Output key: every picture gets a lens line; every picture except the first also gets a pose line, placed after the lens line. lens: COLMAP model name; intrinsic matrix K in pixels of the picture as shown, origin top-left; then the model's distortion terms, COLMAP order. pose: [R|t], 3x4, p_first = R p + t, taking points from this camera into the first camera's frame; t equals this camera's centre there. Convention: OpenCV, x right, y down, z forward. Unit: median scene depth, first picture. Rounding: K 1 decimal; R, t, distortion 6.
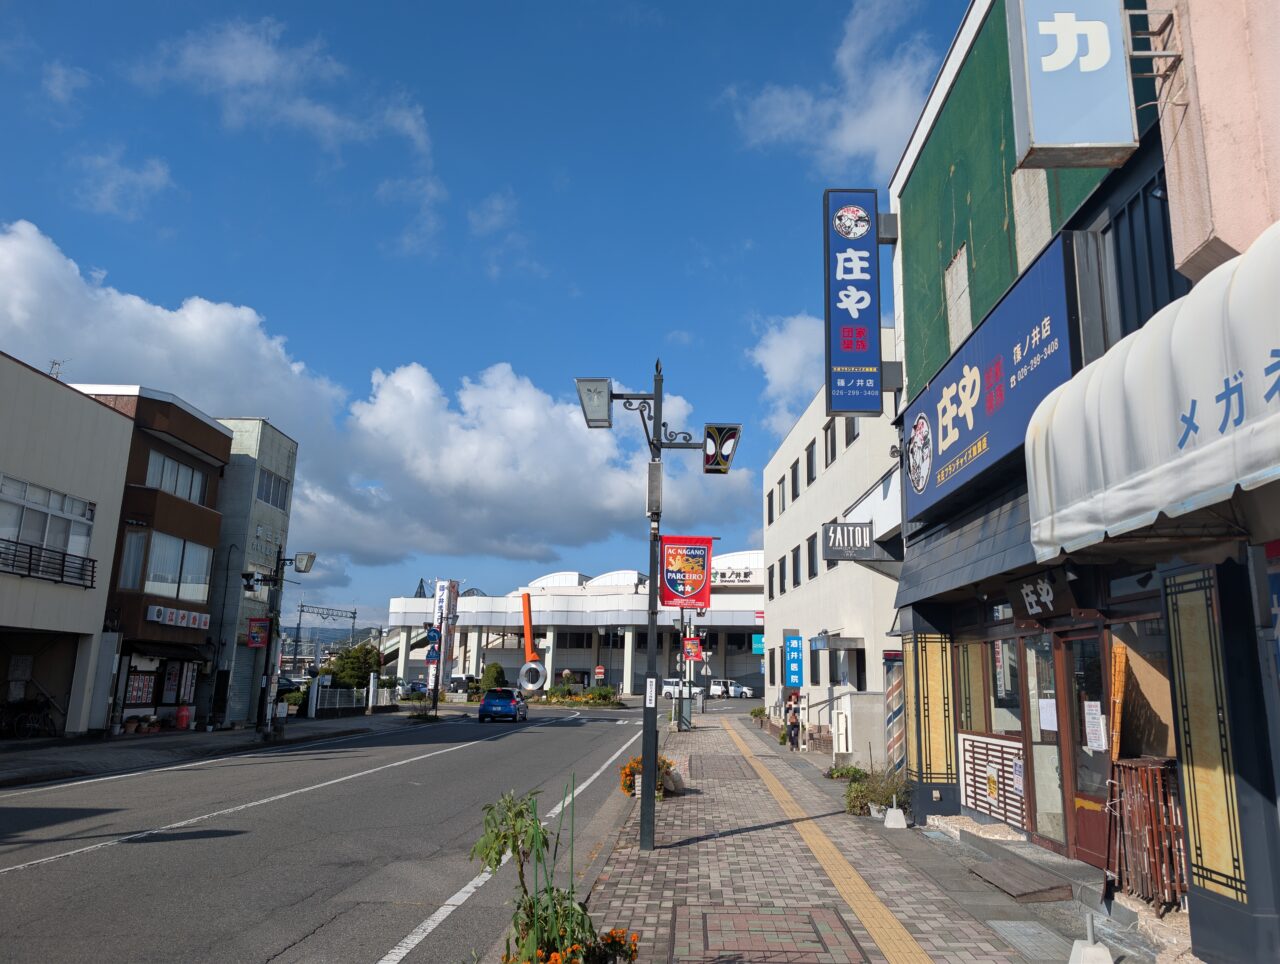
lens RADIAL K [[905.4, 0, 640.0], [0, 905.4, 482.0], [0, 0, 1]] dist [-0.002257, -0.000951]
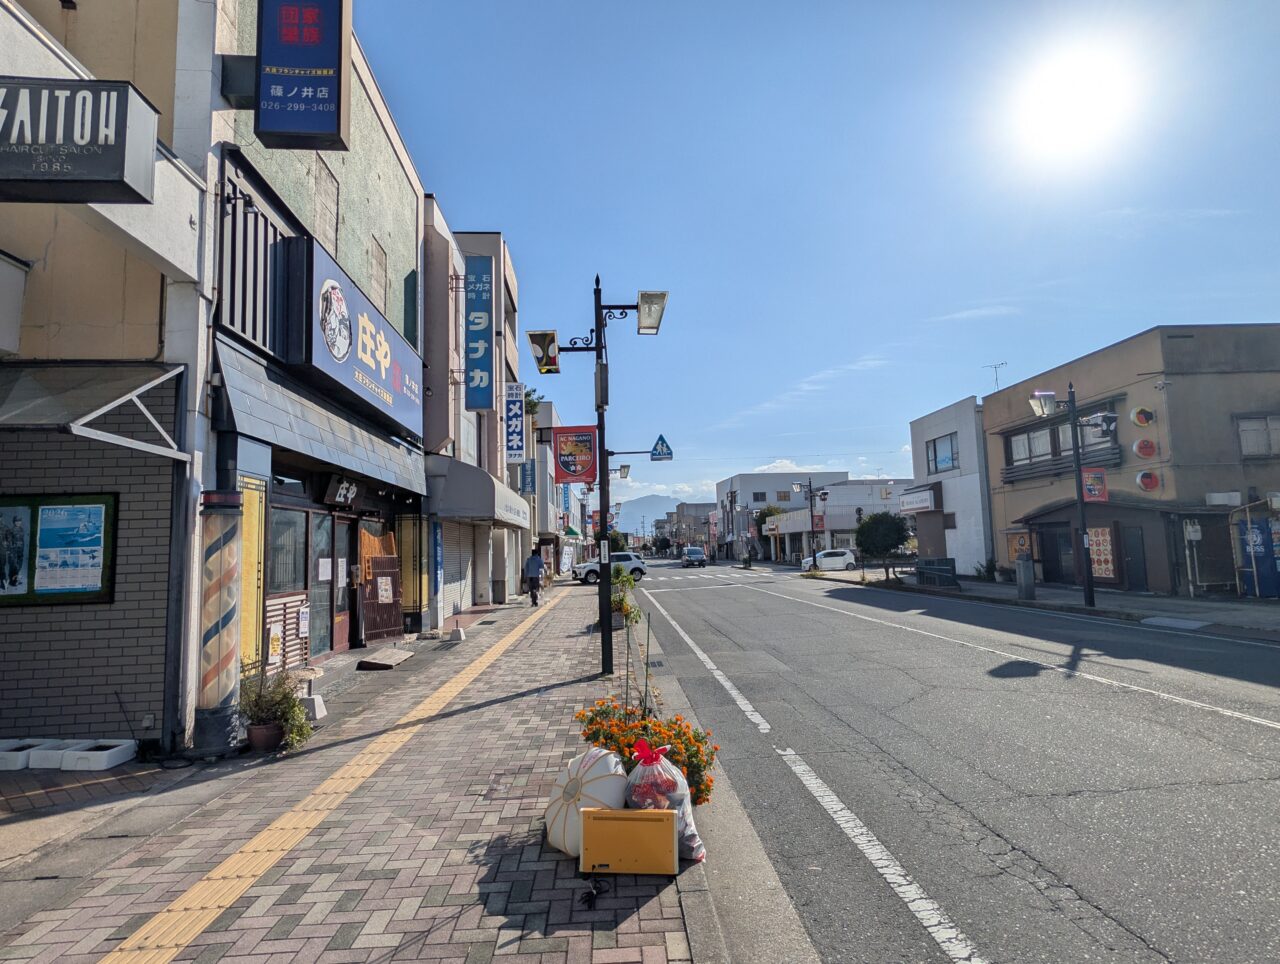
lens RADIAL K [[669.9, 0, 640.0], [0, 669.9, 482.0], [0, 0, 1]] dist [-0.000277, -0.000023]
pose [[-0.994986, -0.003650, -0.099953, 0.050413], [0.028411, 0.947855, -0.317433, 0.424060], [0.095899, -0.318681, -0.942998, 1.858266]]
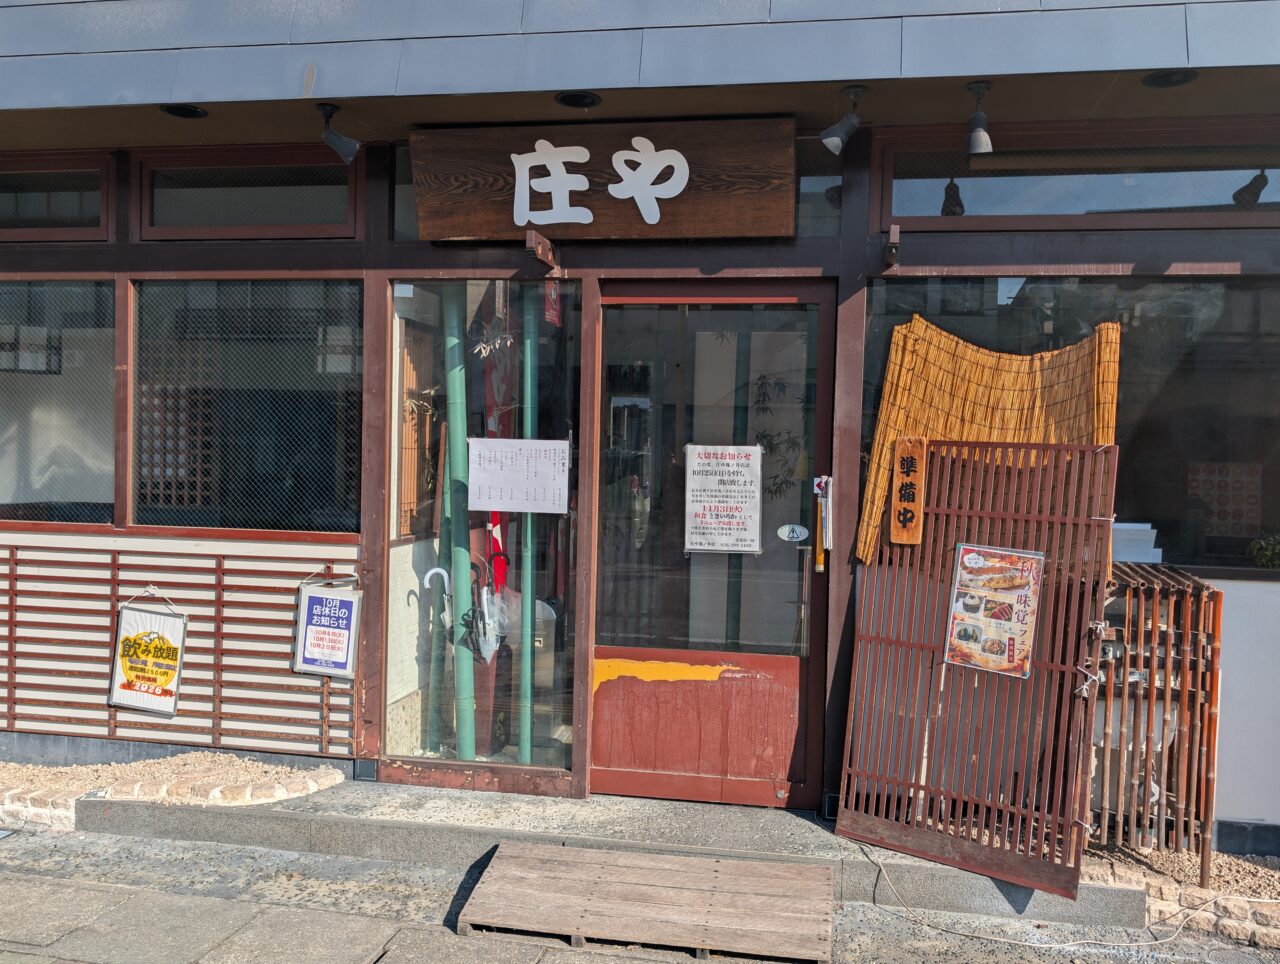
lens RADIAL K [[1039.5, 0, 640.0], [0, 1039.5, 482.0], [0, 0, 1]] dist [-0.000128, -0.003302]
pose [[0.135209, -0.056261, 0.989219, -0.005028], [-0.233953, 0.968343, 0.087051, 0.181703], [-0.962800, -0.243201, 0.117766, 0.784655]]
